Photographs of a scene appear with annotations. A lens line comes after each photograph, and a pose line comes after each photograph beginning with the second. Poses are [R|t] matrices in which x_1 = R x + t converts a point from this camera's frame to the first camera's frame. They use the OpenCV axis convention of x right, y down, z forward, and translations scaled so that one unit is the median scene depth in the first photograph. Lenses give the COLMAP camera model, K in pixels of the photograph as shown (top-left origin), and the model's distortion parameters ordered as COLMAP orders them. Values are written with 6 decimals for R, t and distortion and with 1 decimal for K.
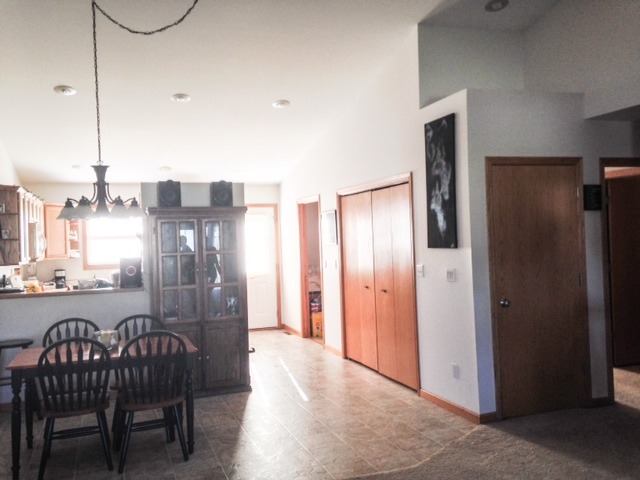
lens RADIAL K [[585.4, 0, 319.4], [0, 585.4, 236.3], [0, 0, 1]] dist [0.176168, -0.229407]
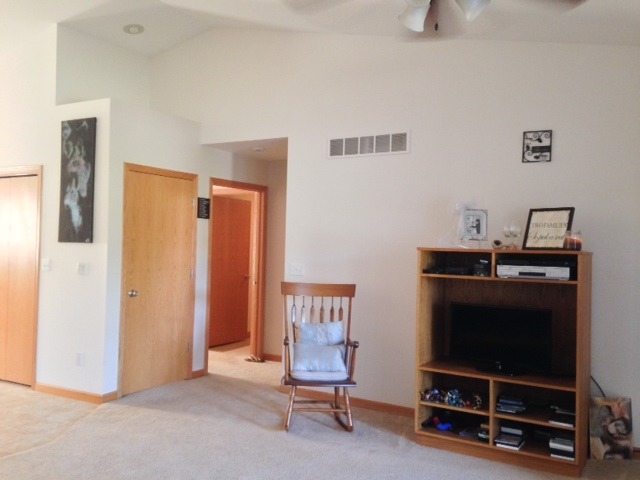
lens RADIAL K [[585.4, 0, 319.4], [0, 585.4, 236.3], [0, 0, 1]] dist [0.176168, -0.229407]
pose [[0.769610, 0.062120, 0.635485, -0.135117], [-0.050096, 0.998063, -0.036894, 0.026990], [-0.636546, -0.003442, 0.771231, -0.094060]]
